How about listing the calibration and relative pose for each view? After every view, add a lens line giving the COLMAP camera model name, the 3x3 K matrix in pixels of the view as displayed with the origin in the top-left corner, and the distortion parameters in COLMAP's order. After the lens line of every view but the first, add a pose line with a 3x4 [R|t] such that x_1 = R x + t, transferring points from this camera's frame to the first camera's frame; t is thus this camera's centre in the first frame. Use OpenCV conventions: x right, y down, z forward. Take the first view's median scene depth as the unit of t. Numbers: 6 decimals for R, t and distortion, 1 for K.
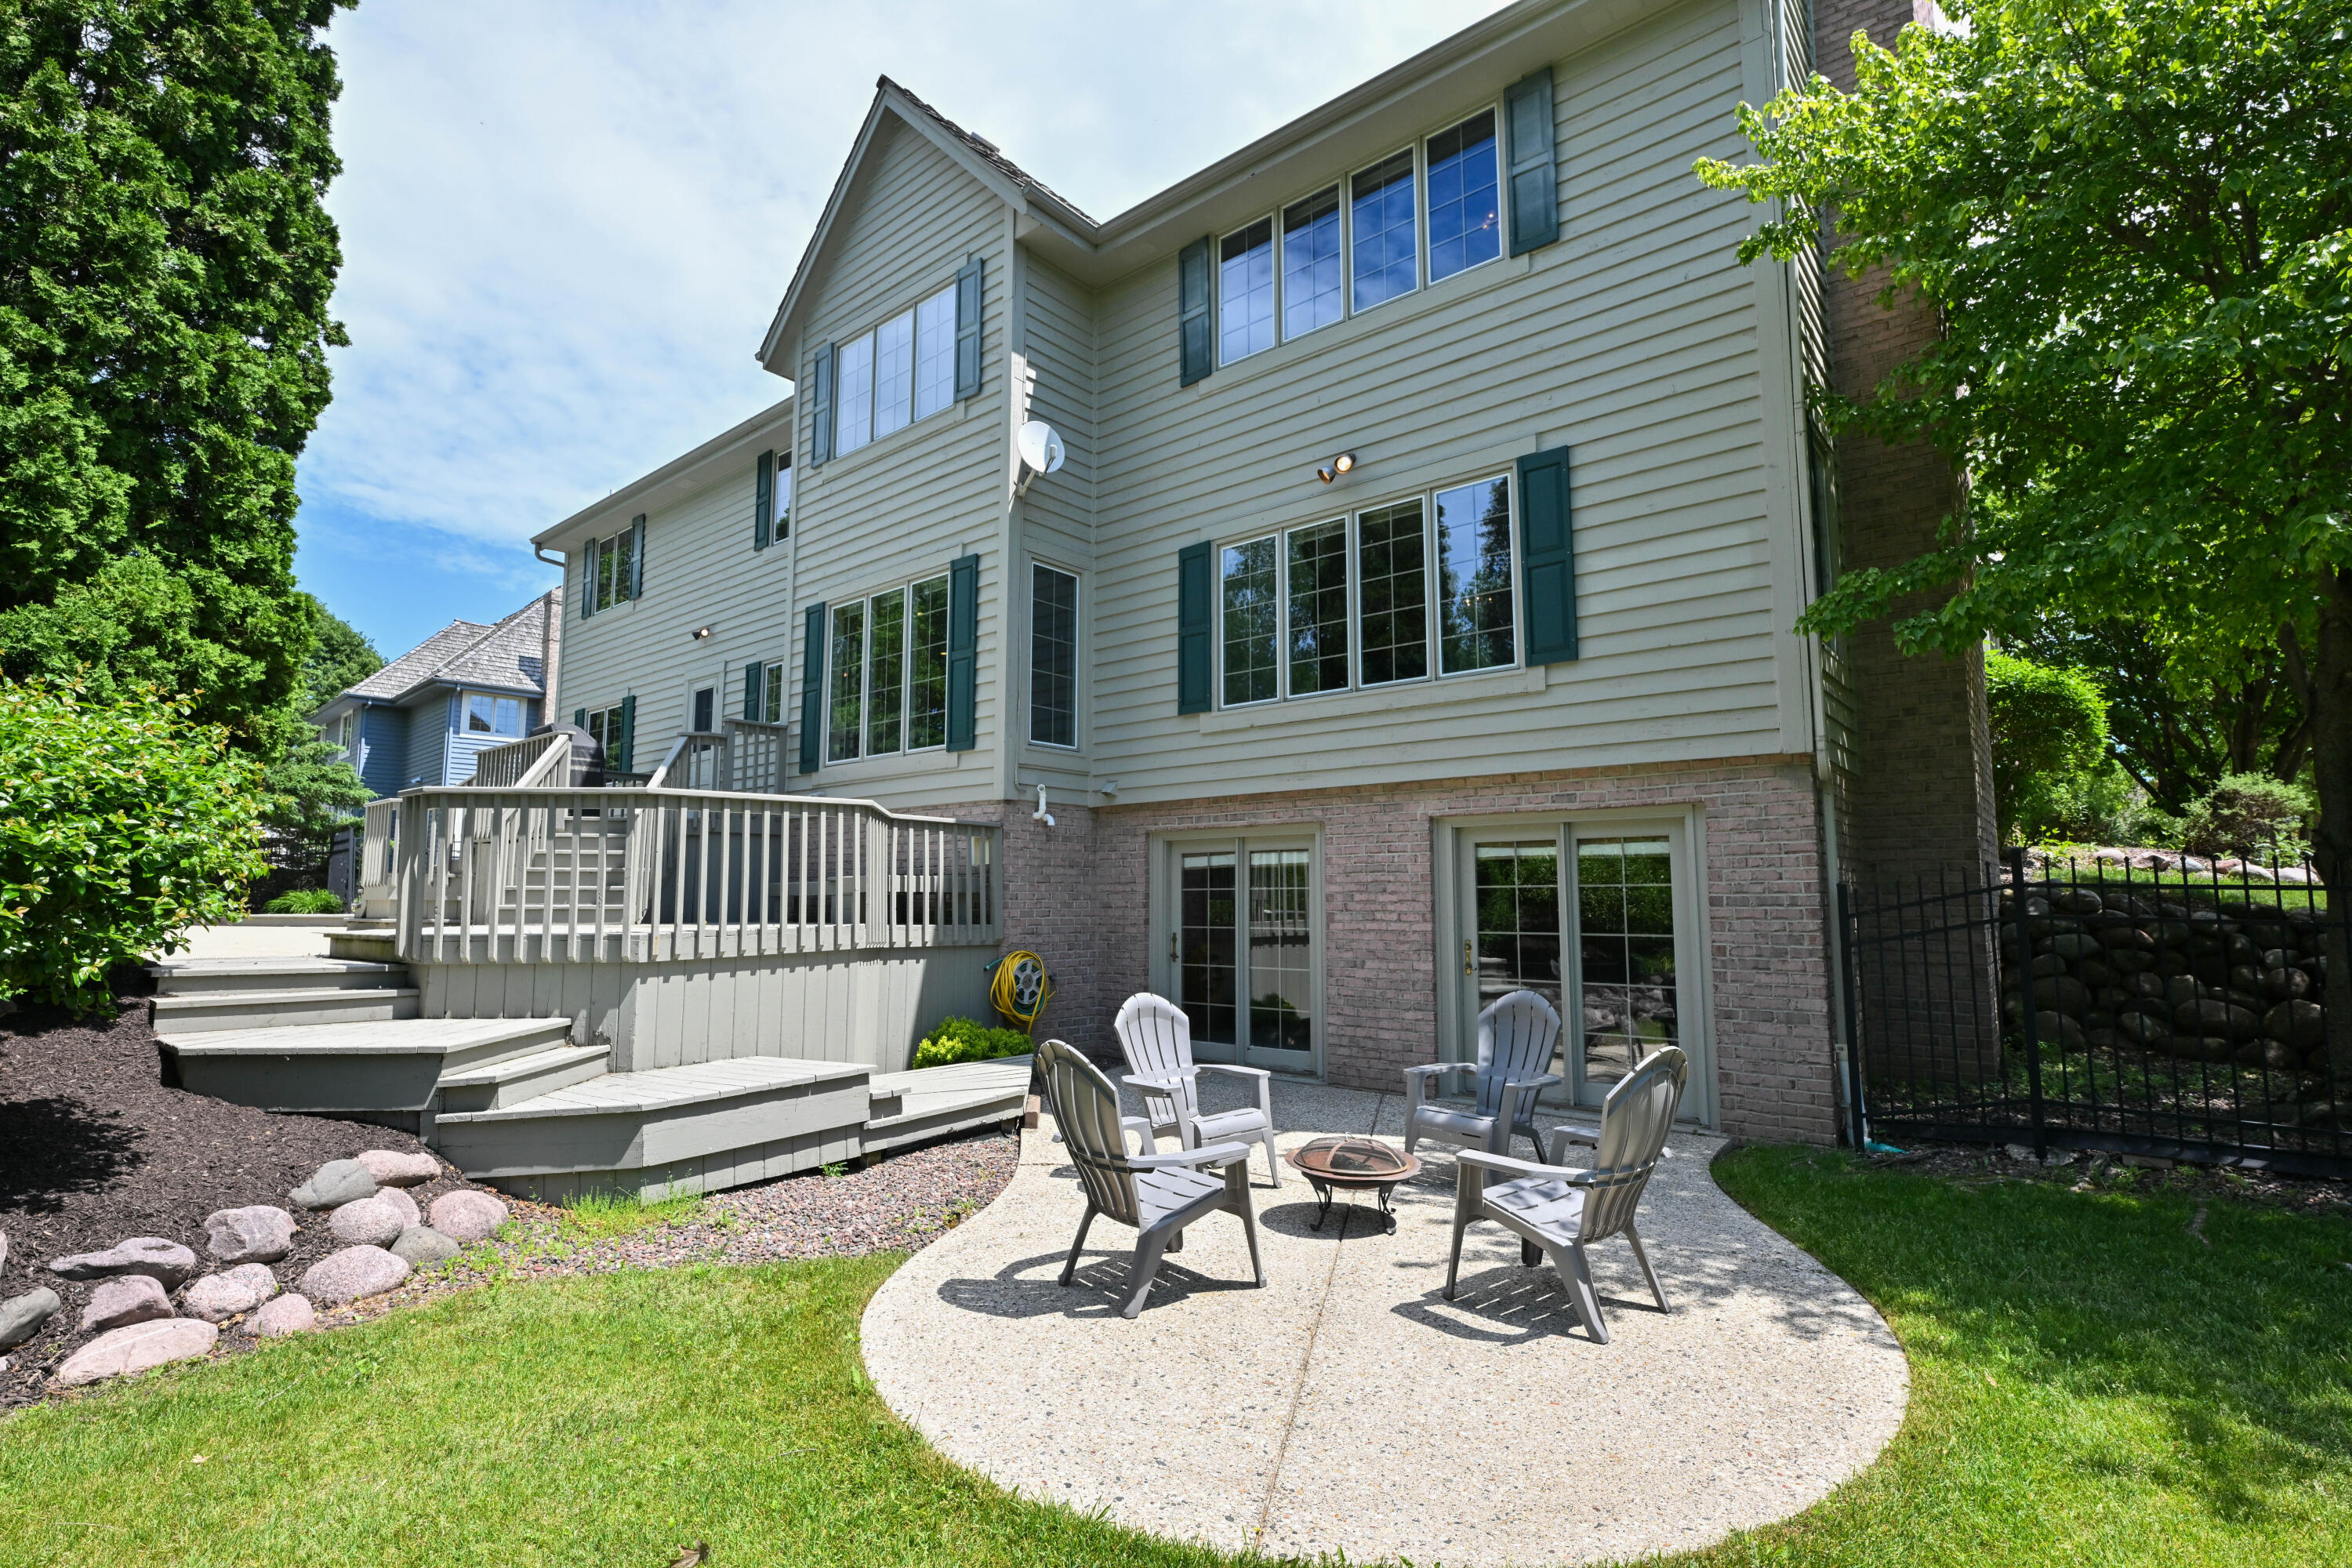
lens RADIAL K [[1106.8, 0, 1176.0], [0, 1106.8, 784.0], [0, 0, 1]] dist [-0.000064, -0.000244]
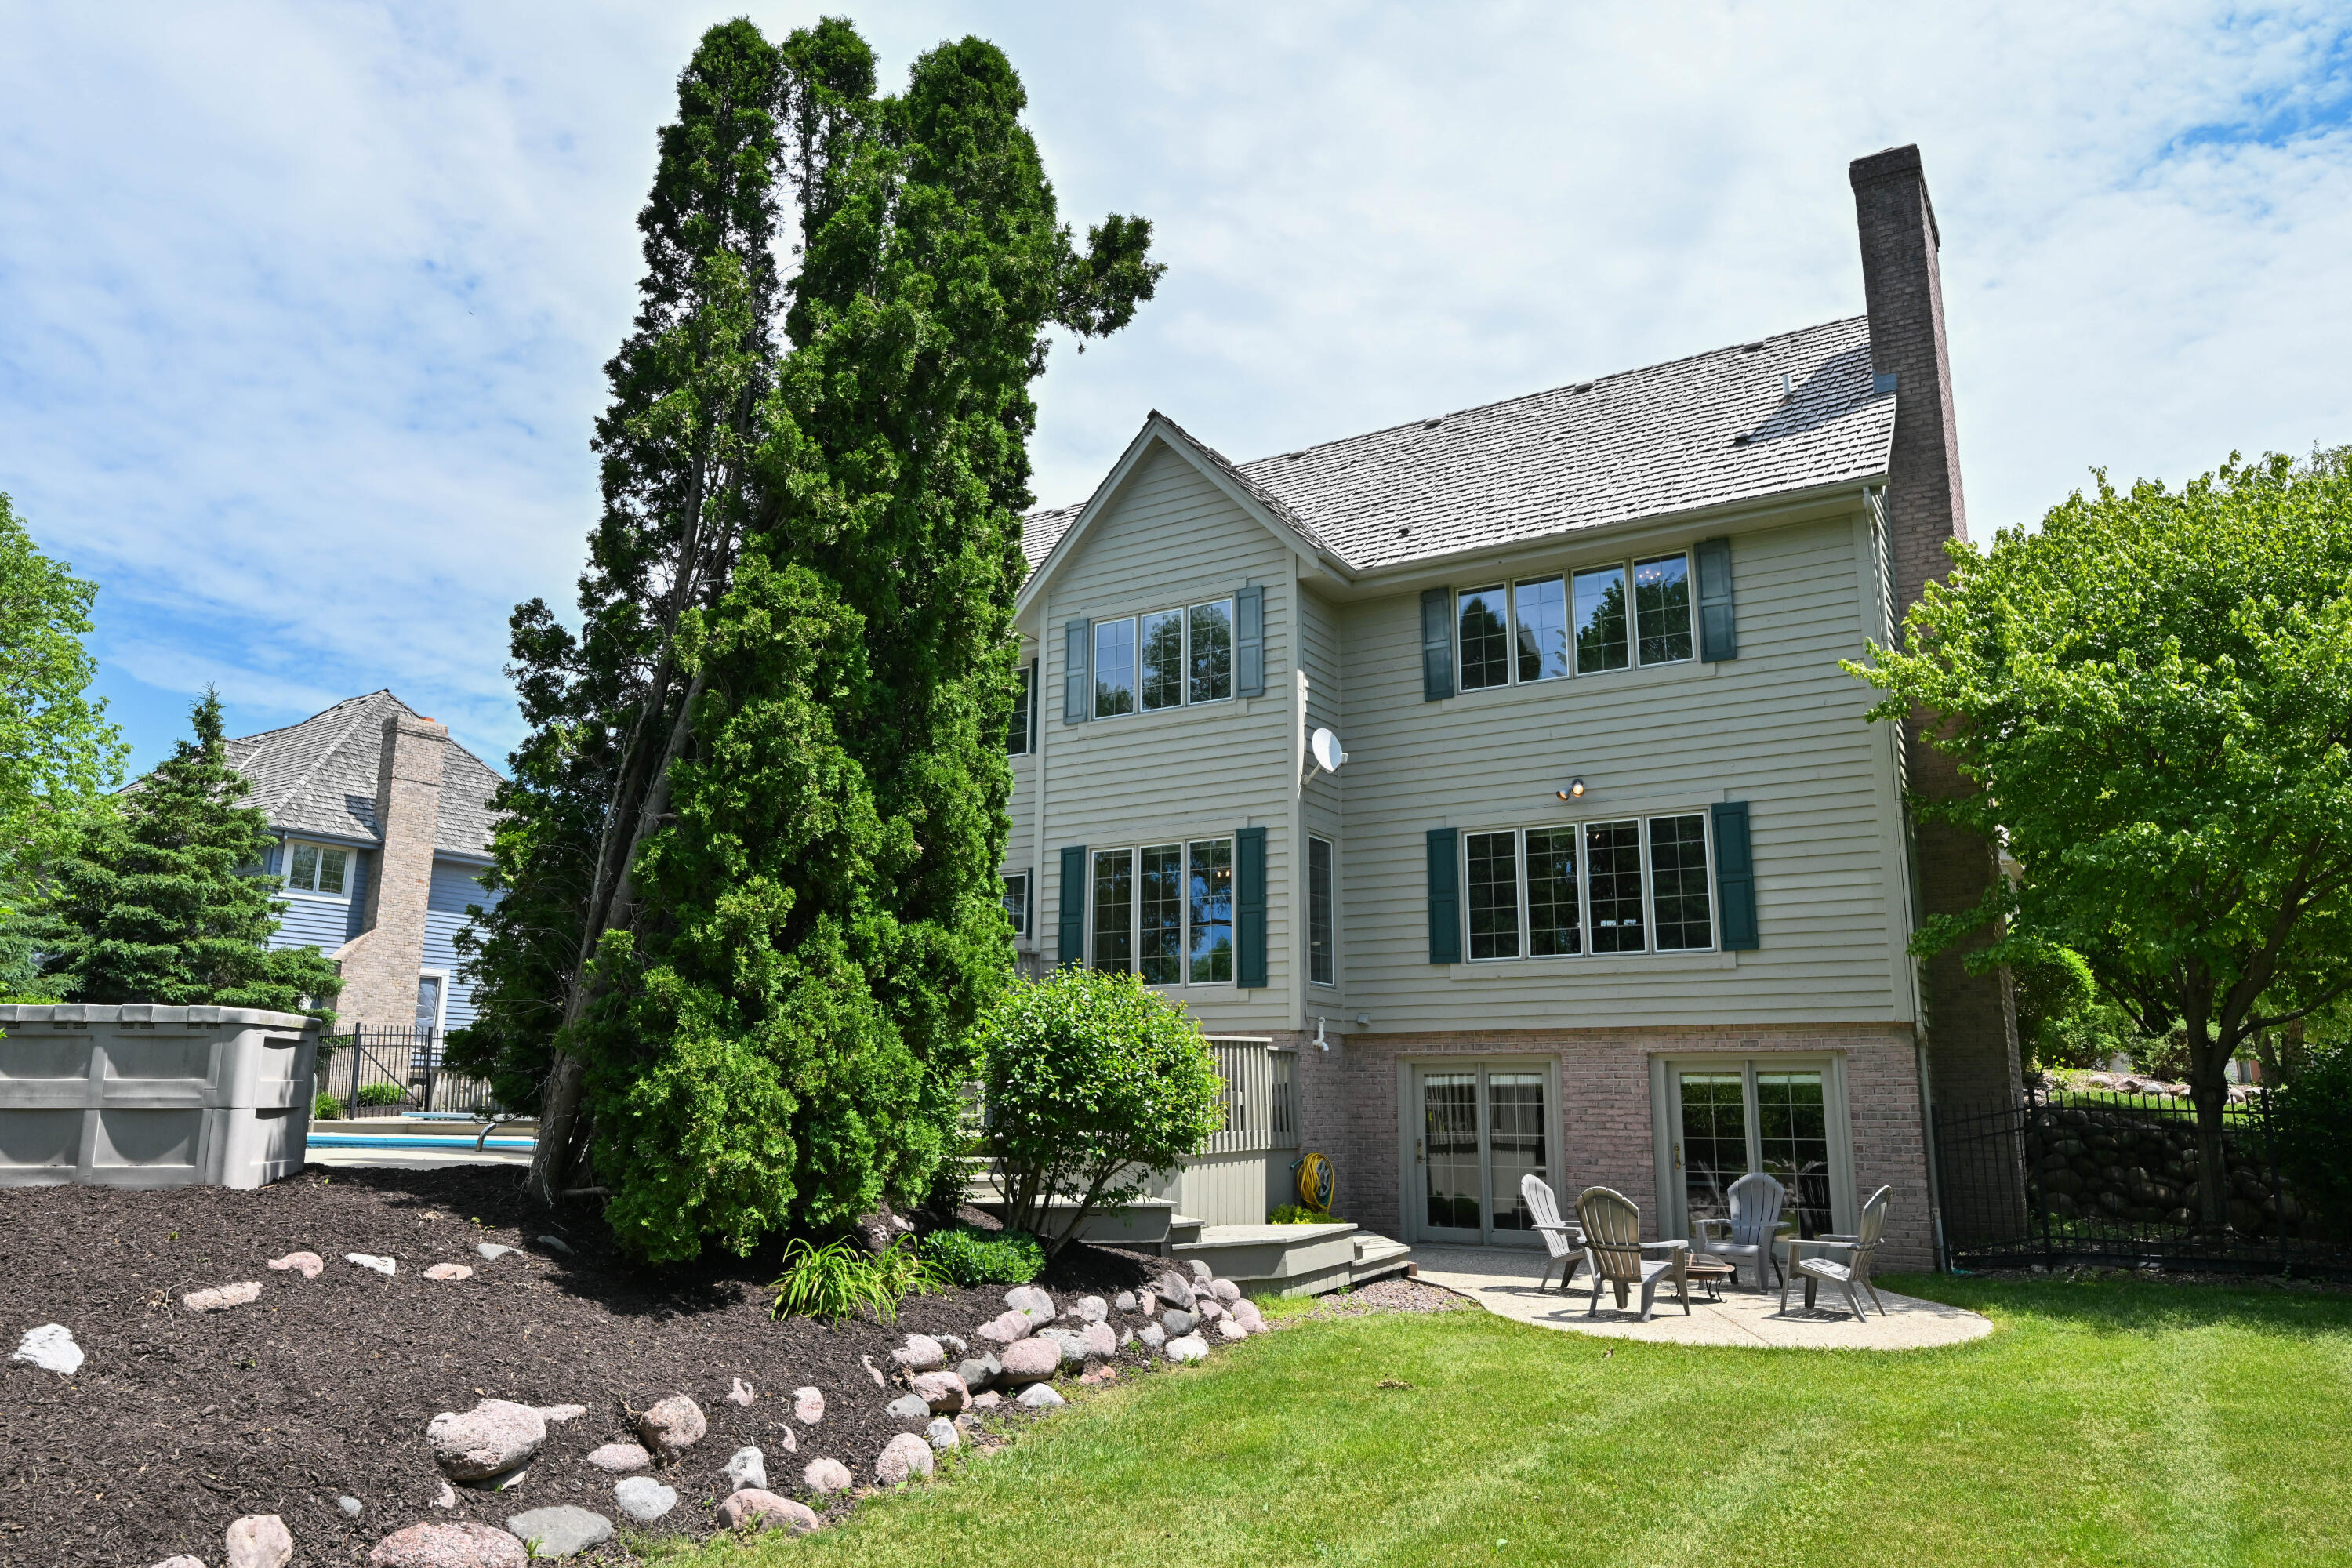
lens RADIAL K [[1571.2, 0, 1188.0], [0, 1571.2, 776.4], [0, 0, 1]] dist [-0.001937, 0.000567]
pose [[0.988091, 0.036755, 0.149417, -0.602008], [-0.021412, 0.994448, -0.103029, -0.092725], [-0.152375, 0.098603, 0.983392, -0.819375]]
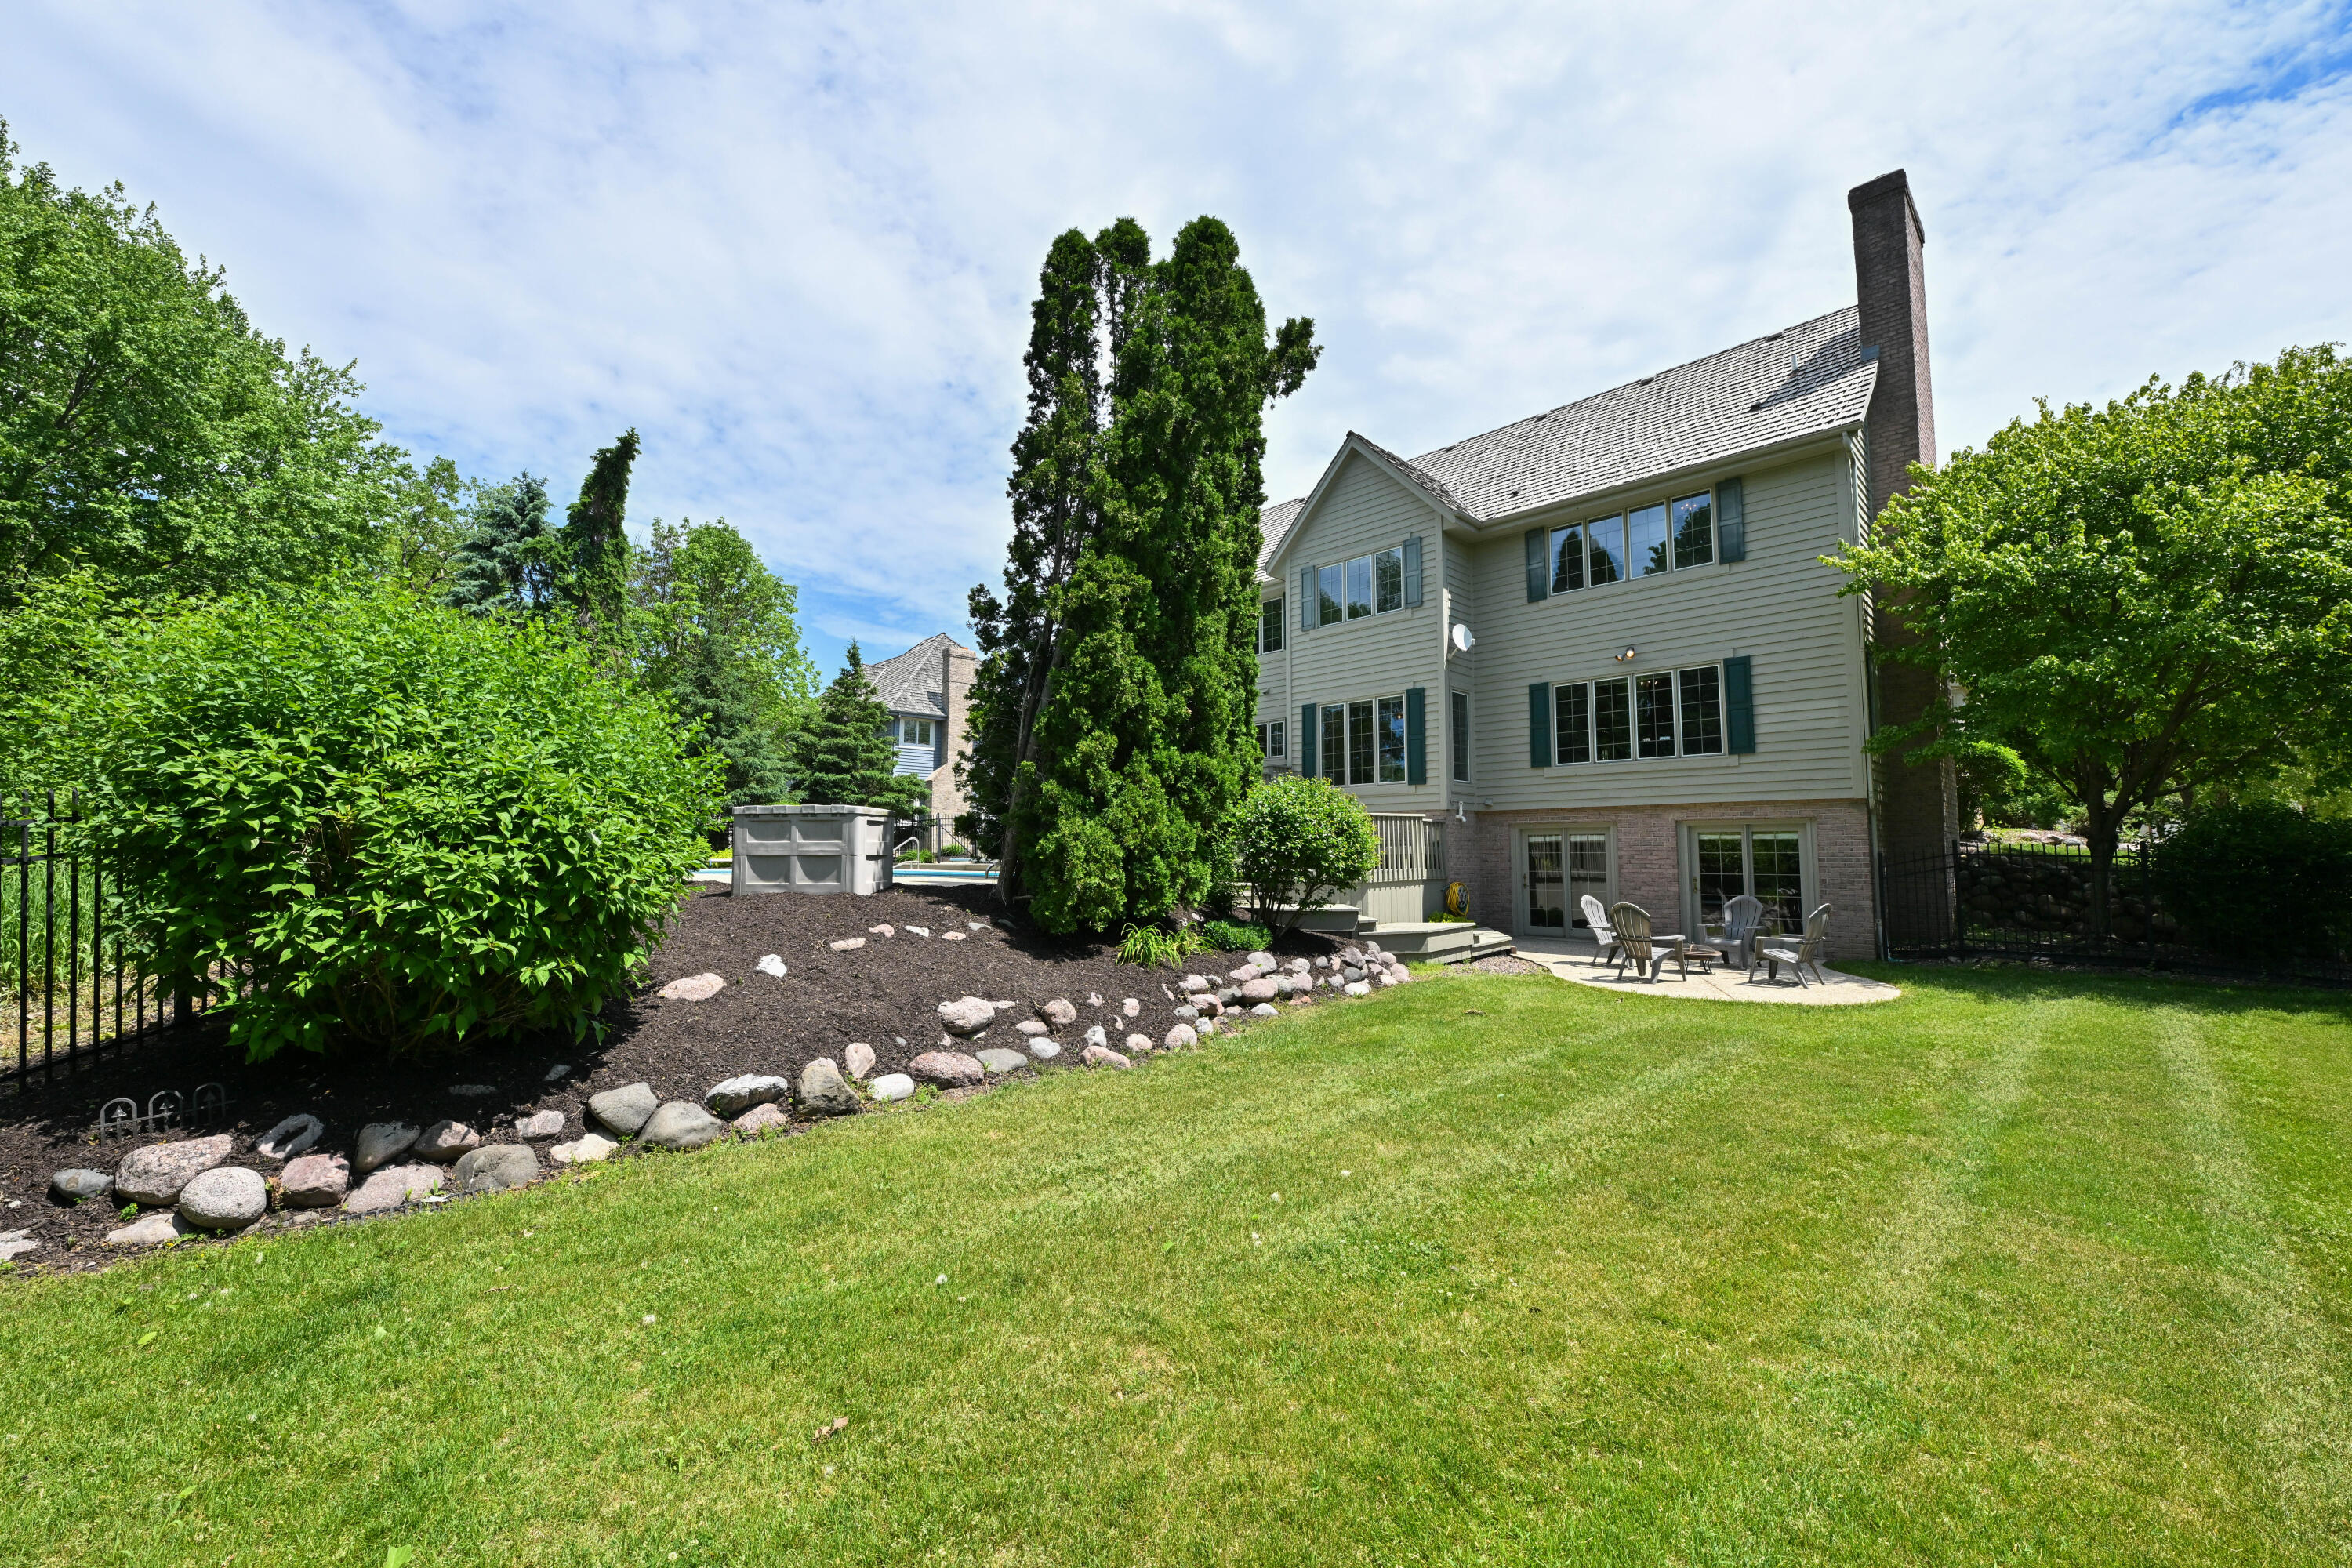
lens RADIAL K [[939.7, 0, 1174.0], [0, 939.7, 779.5], [0, 0, 1]] dist [0.001808, 0.000482]
pose [[0.995358, -0.004653, -0.096127, -0.535290], [0.006950, 0.999698, 0.023575, -0.094441], [0.095988, -0.024134, 0.995090, -0.866300]]
